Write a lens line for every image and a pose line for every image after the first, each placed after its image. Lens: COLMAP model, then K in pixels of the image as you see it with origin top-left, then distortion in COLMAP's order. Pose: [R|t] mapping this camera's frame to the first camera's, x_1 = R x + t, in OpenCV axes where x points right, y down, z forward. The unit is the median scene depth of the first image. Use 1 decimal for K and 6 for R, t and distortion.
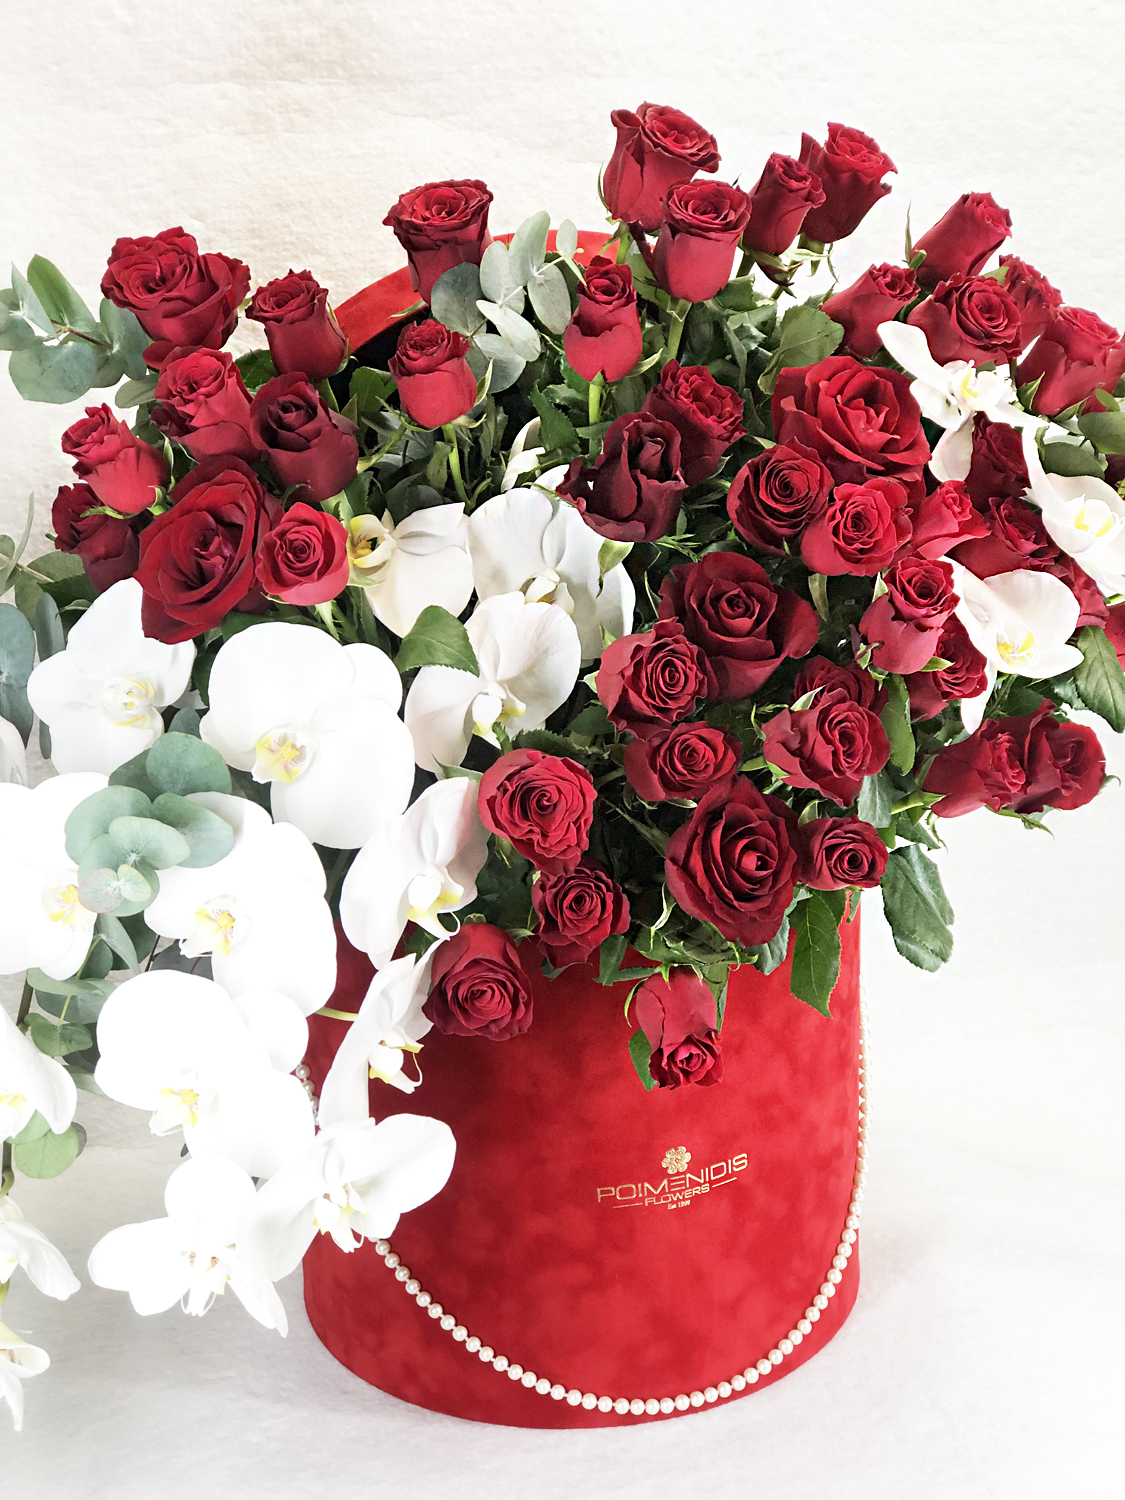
lens RADIAL K [[2455.6, 0, 539.9], [0, 2455.6, 752.9], [0, 0, 1]] dist [0.107860, -0.291127]
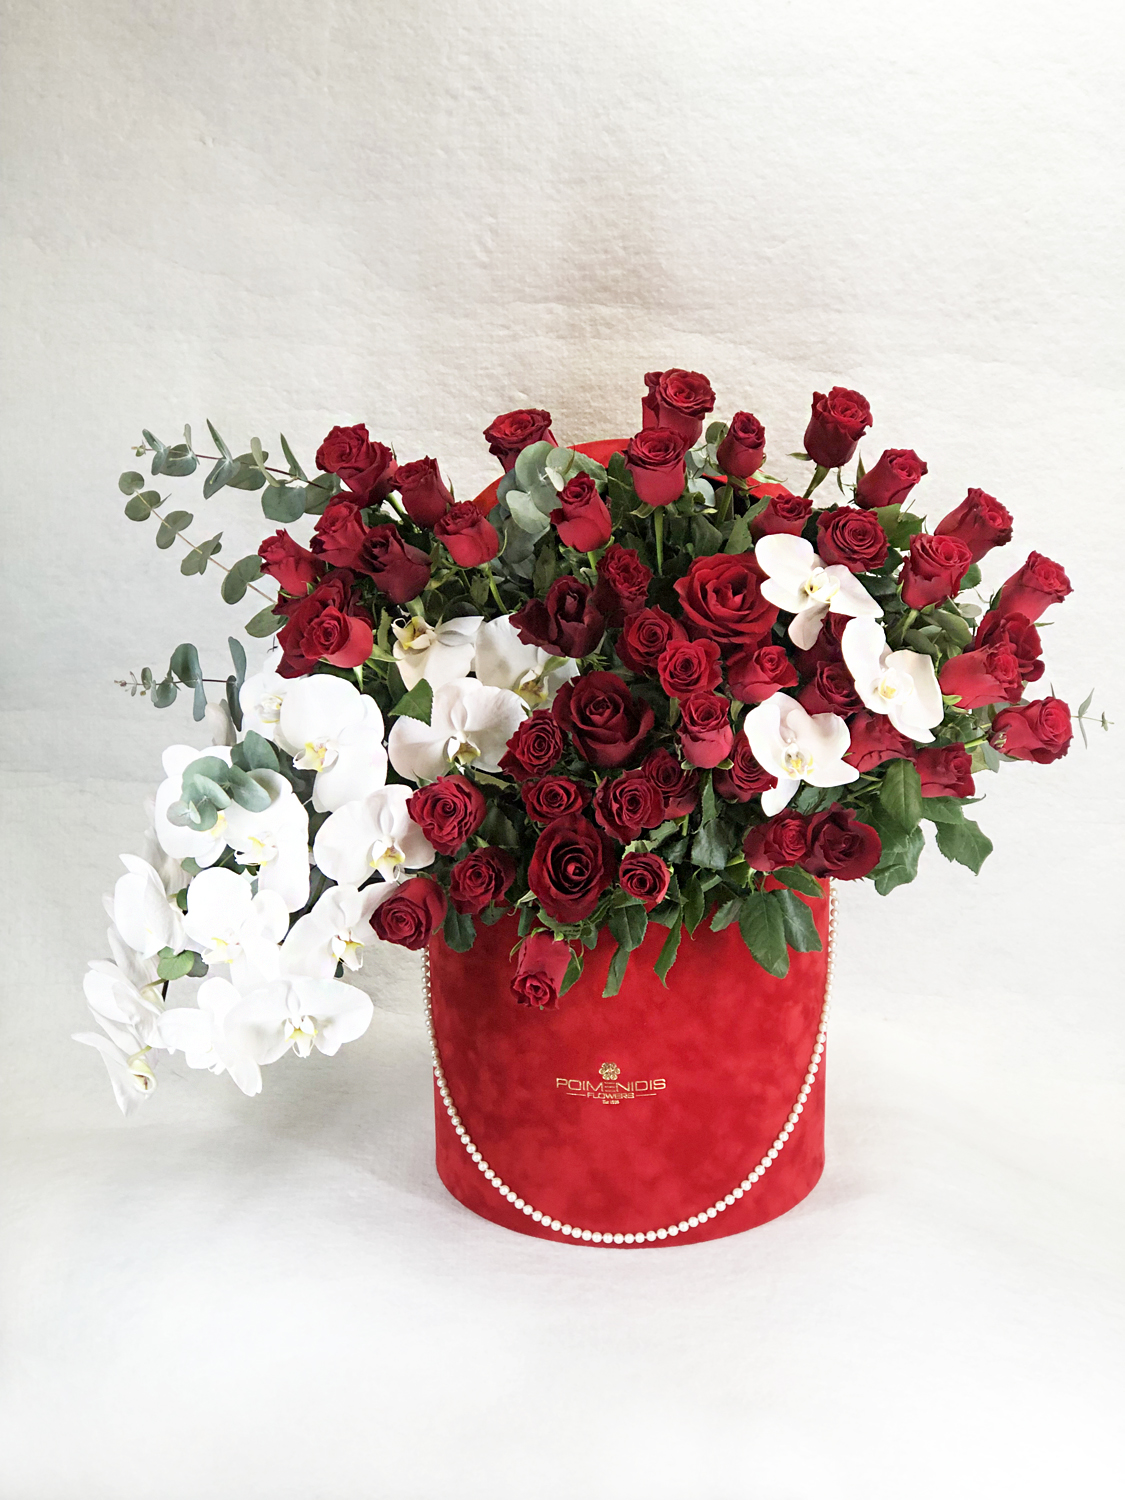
lens RADIAL K [[2443.9, 0, 533.9], [0, 2443.9, 742.6], [0, 0, 1]] dist [-0.016413, 0.652306]
pose [[0.899917, 0.156720, -0.406926, 0.565217], [-0.158875, 0.986881, 0.028725, -0.063021], [0.406089, 0.038801, 0.913009, -0.358624]]
